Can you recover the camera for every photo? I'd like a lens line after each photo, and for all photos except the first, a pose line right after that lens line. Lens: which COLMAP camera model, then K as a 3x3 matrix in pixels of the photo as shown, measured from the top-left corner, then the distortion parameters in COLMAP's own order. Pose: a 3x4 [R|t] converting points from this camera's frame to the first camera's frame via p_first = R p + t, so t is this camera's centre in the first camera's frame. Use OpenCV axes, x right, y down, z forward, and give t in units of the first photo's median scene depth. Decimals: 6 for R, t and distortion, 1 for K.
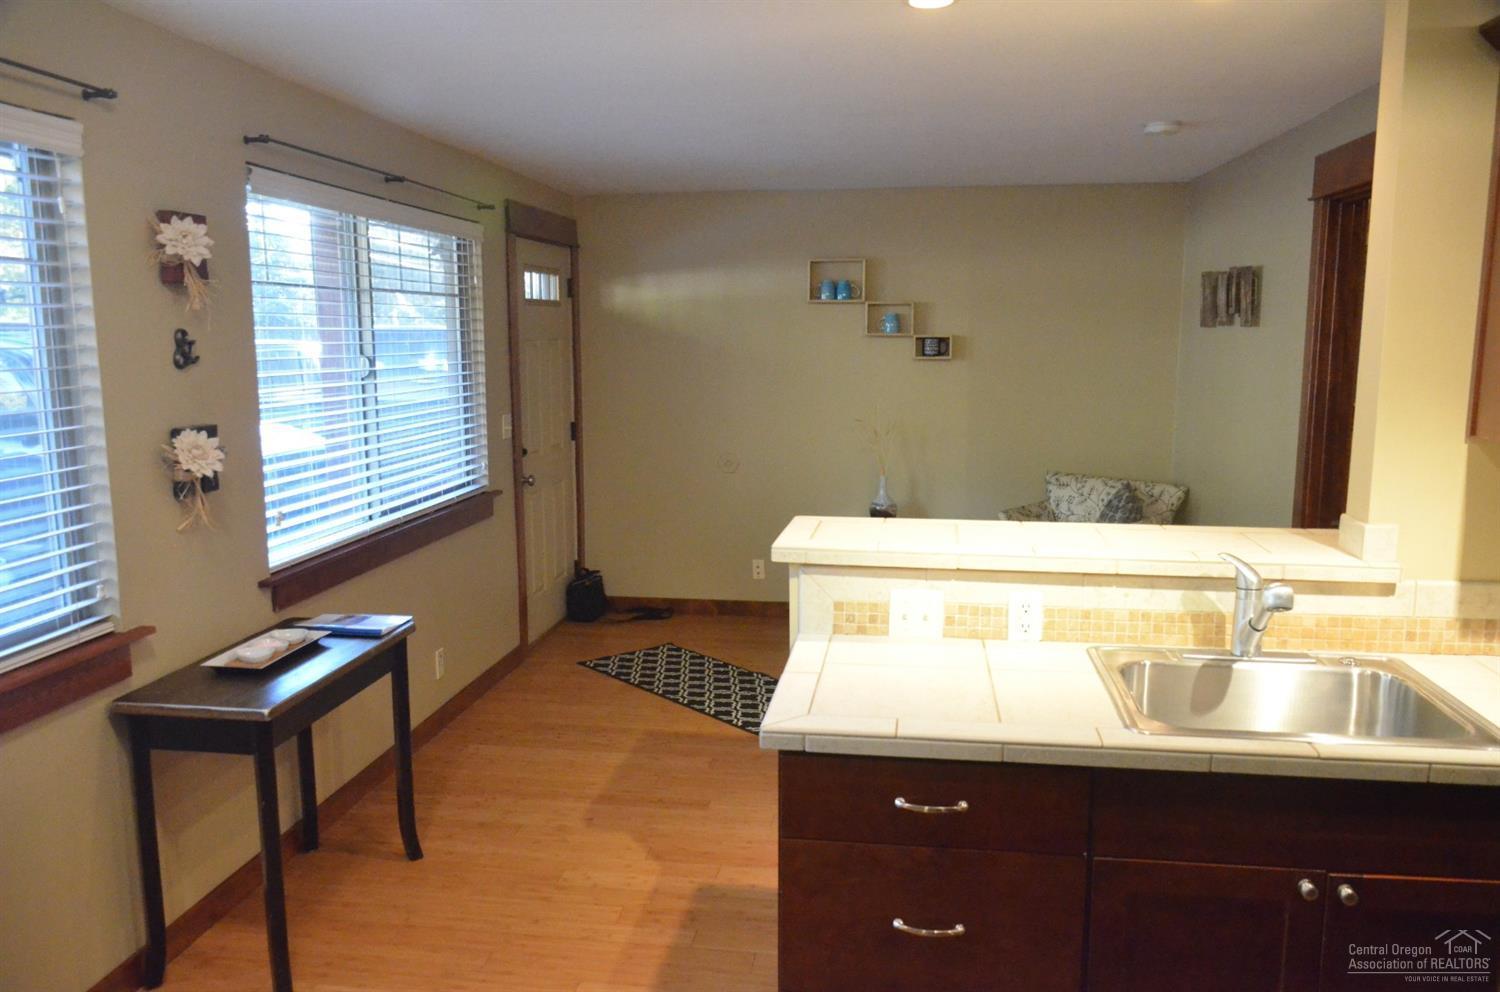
lens RADIAL K [[1145.2, 0, 746.8], [0, 1145.2, 508.6], [0, 0, 1]] dist [-0.024916, 0.010537]
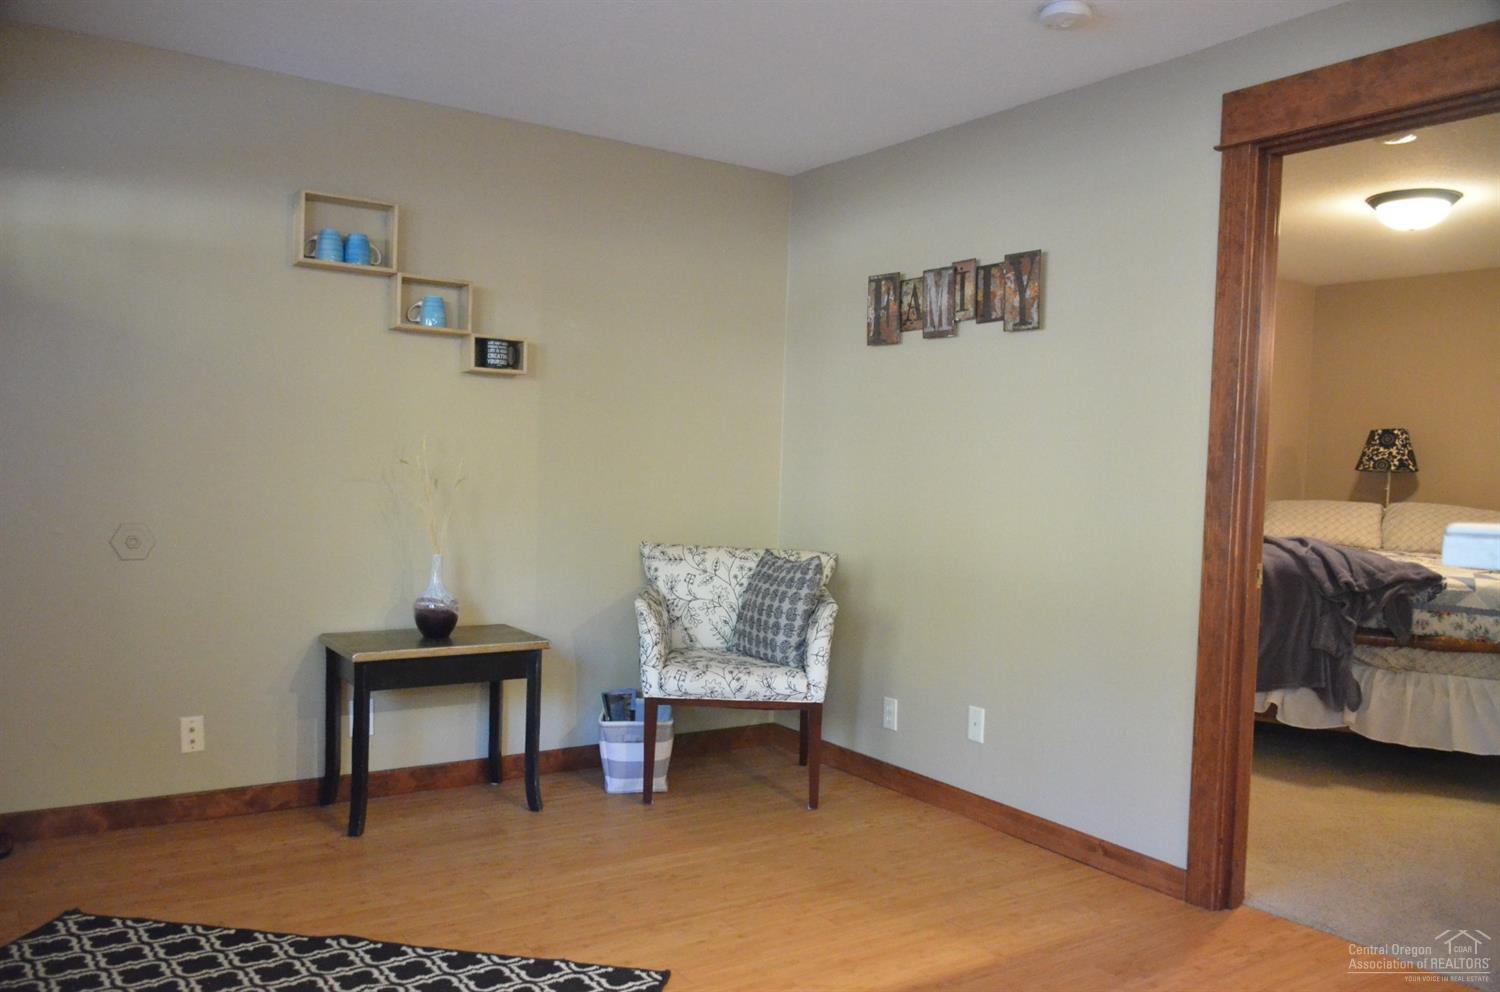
lens RADIAL K [[1145.2, 0, 732.1], [0, 1145.2, 511.1], [0, 0, 1]] dist [-0.024916, 0.010537]
pose [[0.746187, 0.000217, 0.665736, -0.243859], [0.067714, 0.994789, -0.076221, 0.008766], [-0.662284, 0.101955, 0.742284, 0.619474]]
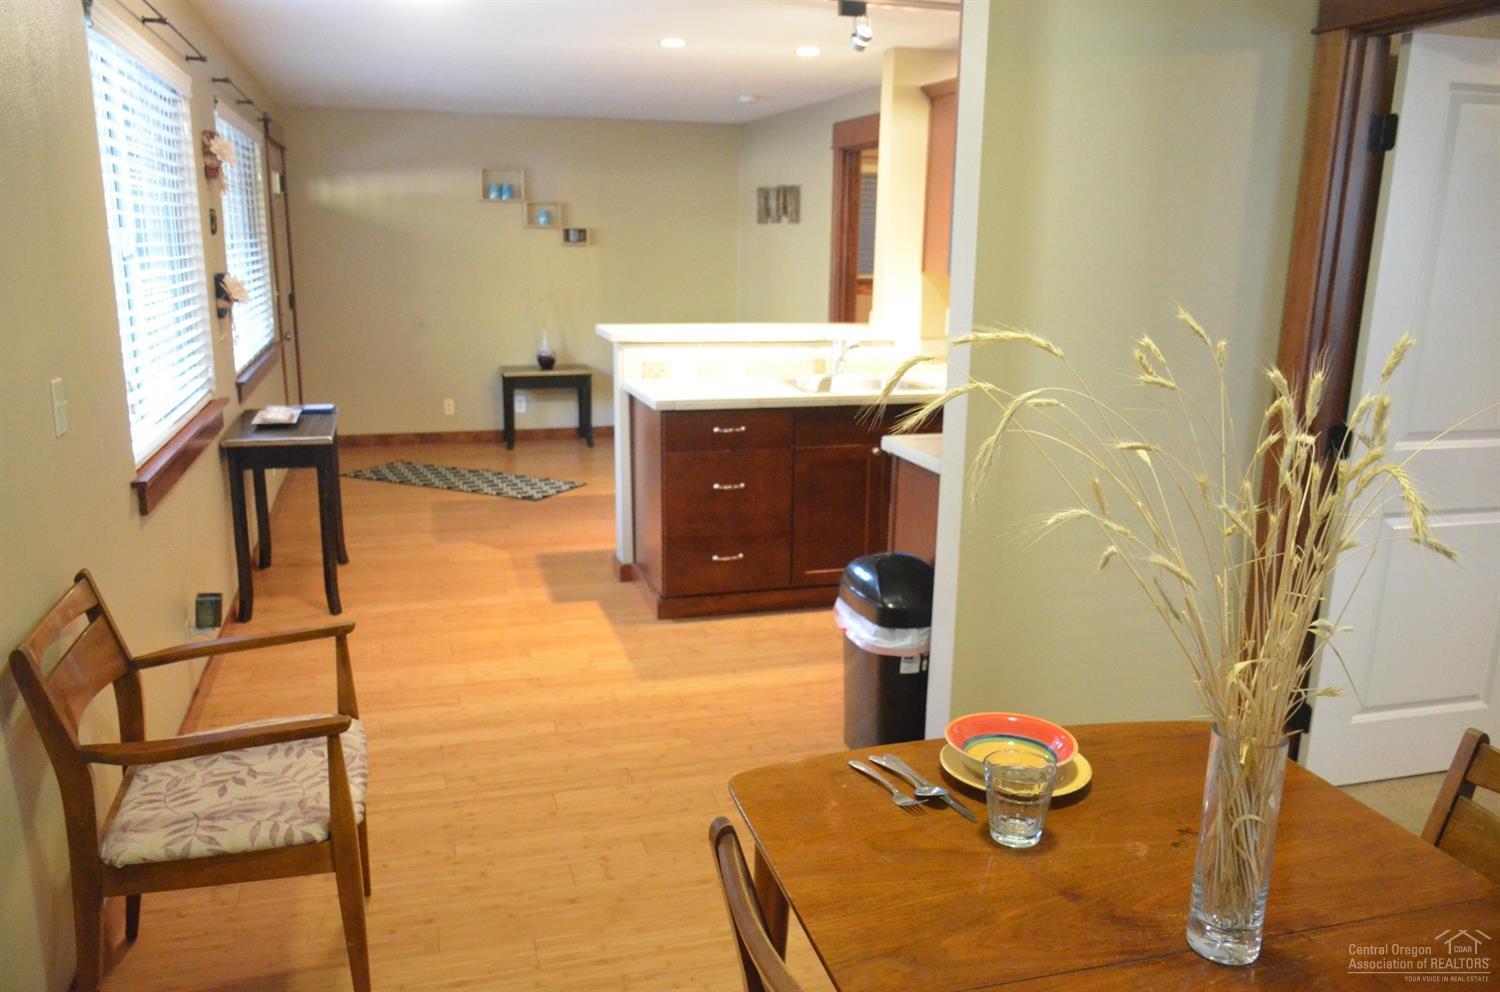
lens RADIAL K [[1145.2, 0, 745.2], [0, 1145.2, 507.5], [0, 0, 1]] dist [-0.024916, 0.010537]
pose [[0.906184, -0.082282, 0.414802, -0.353556], [0.047707, 0.994517, 0.093054, 0.093438], [-0.420184, -0.064535, 0.905141, -0.499548]]
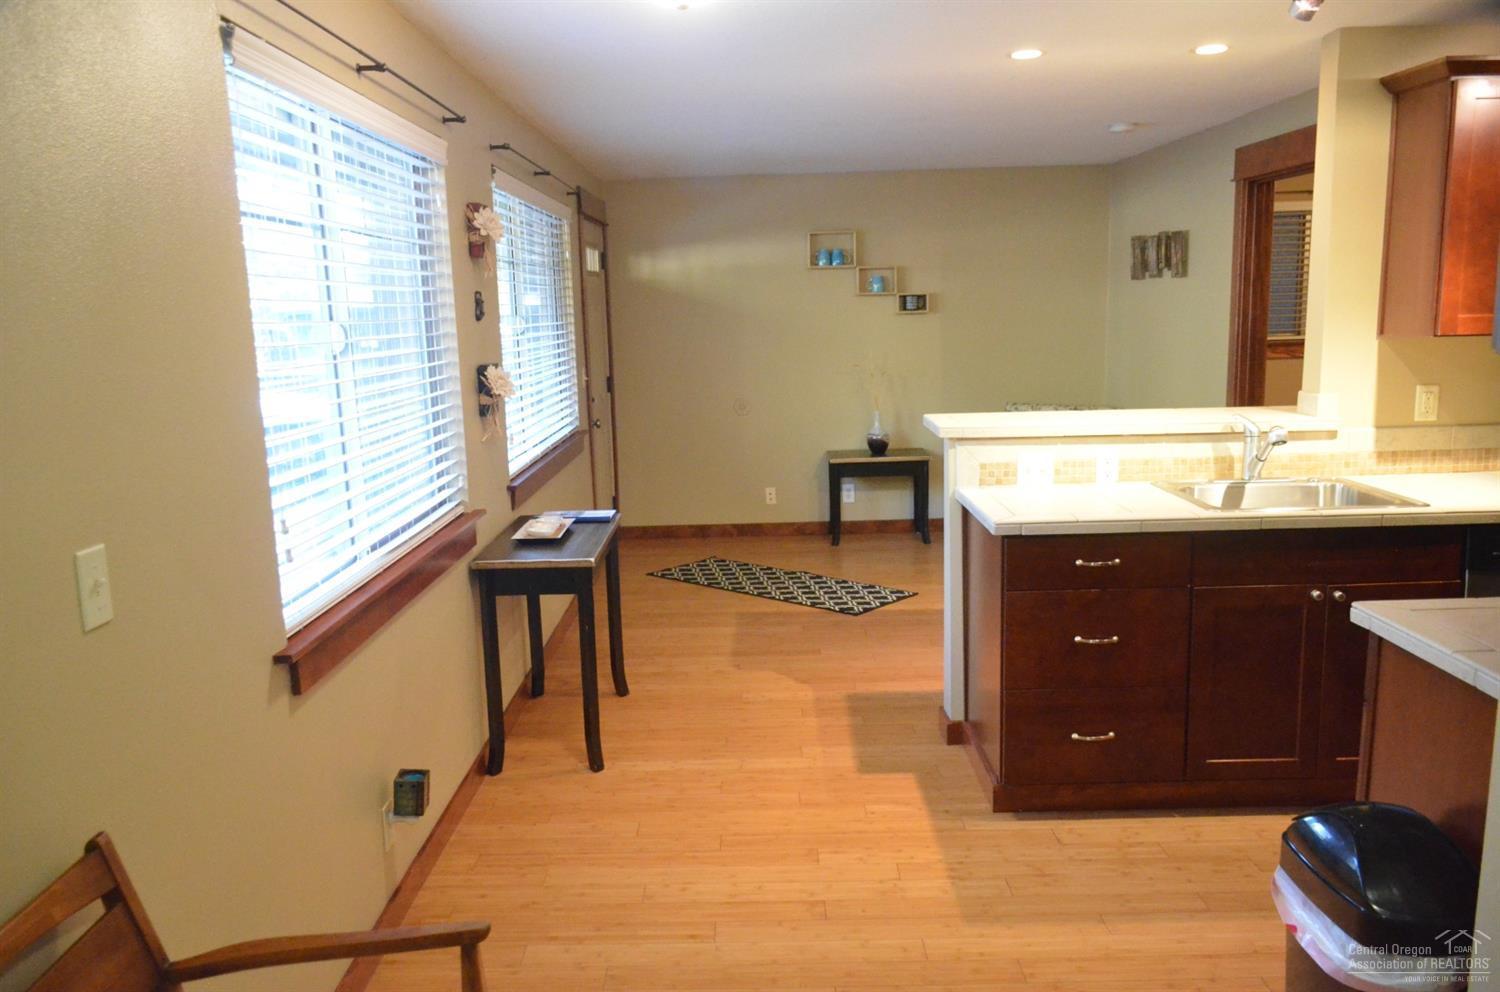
lens RADIAL K [[1145.2, 0, 741.6], [0, 1145.2, 509.7], [0, 0, 1]] dist [-0.024916, 0.010537]
pose [[0.991171, -0.048791, 0.123283, -0.251792], [0.045986, 0.998617, 0.025499, 0.054215], [-0.124357, -0.019604, 0.992044, -0.261006]]
